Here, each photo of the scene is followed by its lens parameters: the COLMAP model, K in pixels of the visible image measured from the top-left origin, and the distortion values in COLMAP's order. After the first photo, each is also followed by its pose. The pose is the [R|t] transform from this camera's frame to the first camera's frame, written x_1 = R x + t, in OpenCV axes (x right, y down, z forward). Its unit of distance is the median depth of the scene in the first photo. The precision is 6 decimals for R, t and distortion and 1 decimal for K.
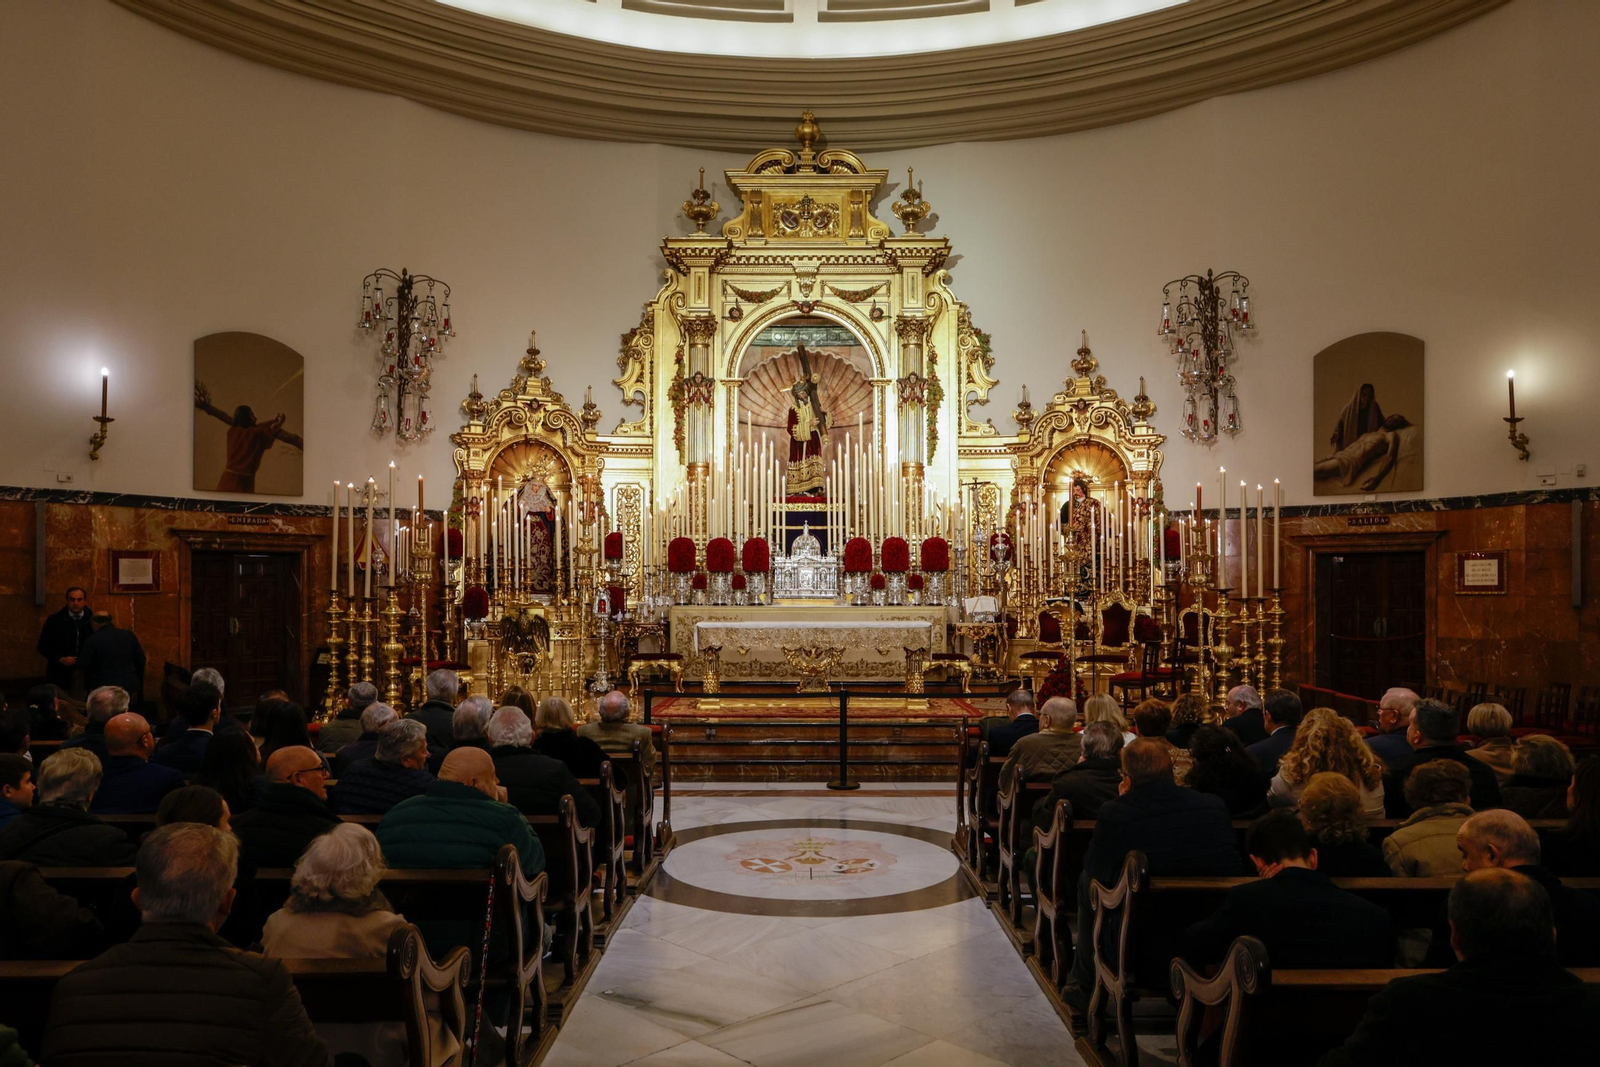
lens RADIAL K [[1150.6, 0, 801.9], [0, 1150.6, 597.7], [0, 0, 1]] dist [-0.019508, 0.000784]
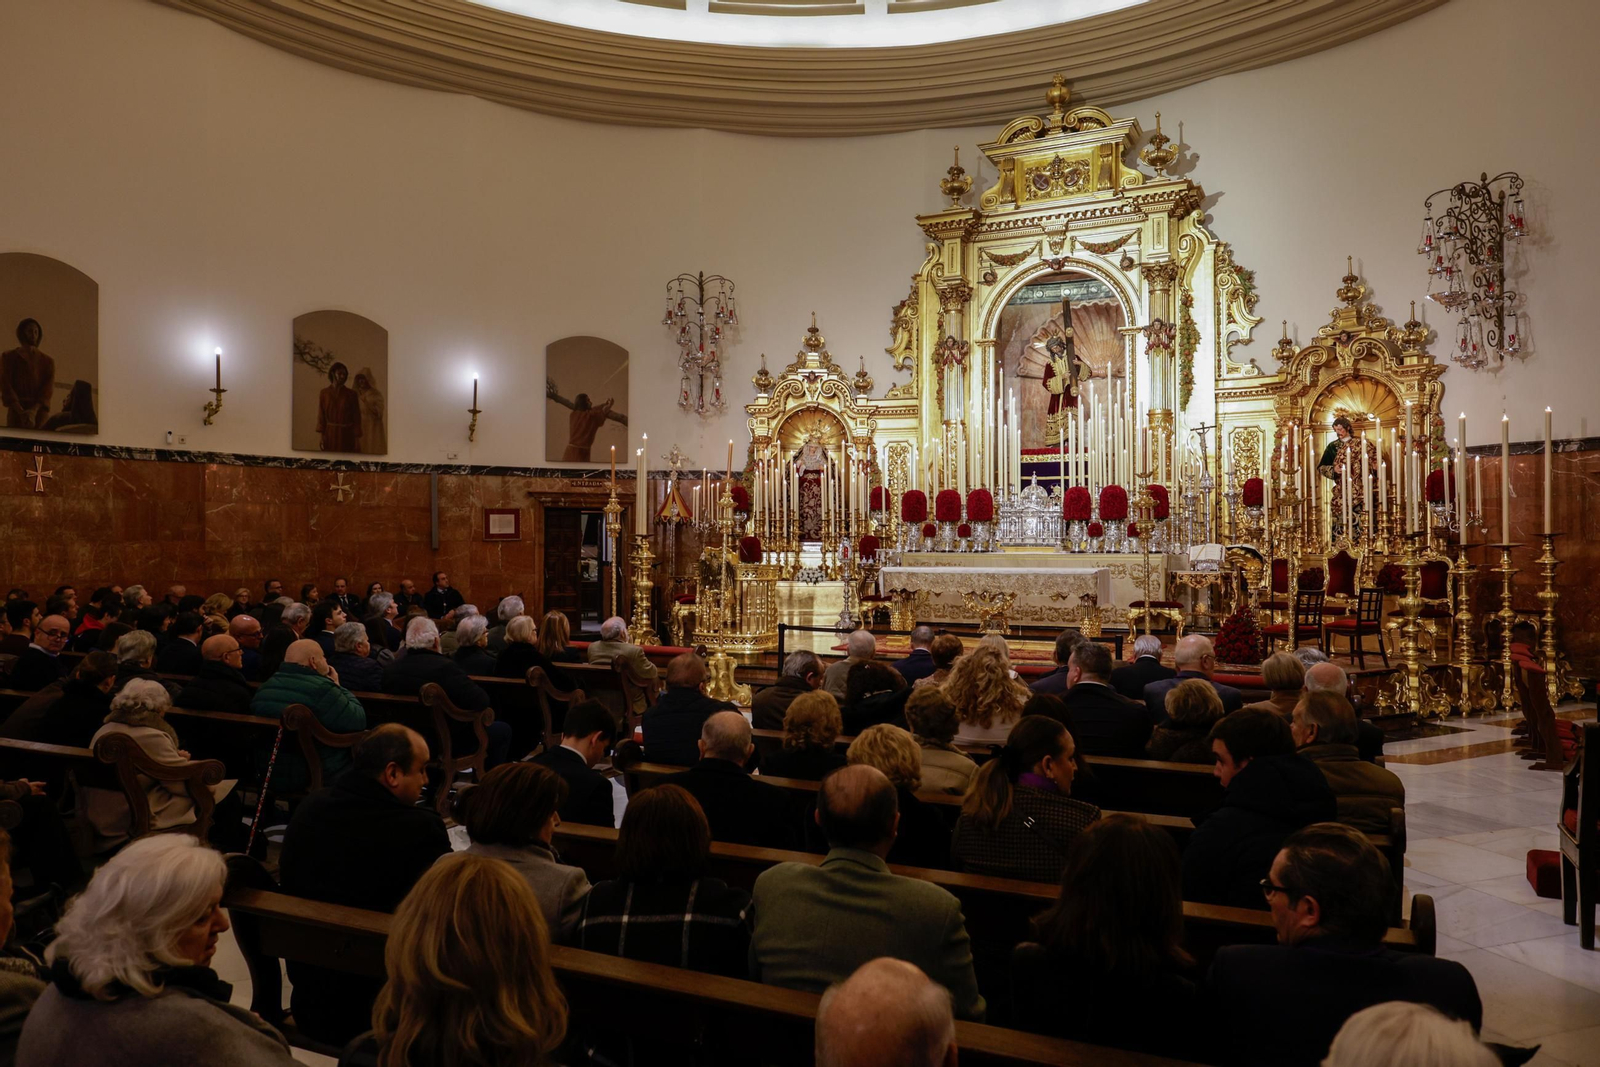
lens RADIAL K [[1128.1, 0, 800.0], [0, 1128.1, 533.5], [0, 0, 1]] dist [-0.003881, -0.000601]
pose [[0.893786, -0.004069, -0.448476, 0.253481], [-0.002460, 0.999899, -0.013975, 0.003848], [0.448488, 0.013594, 0.893686, -0.005840]]
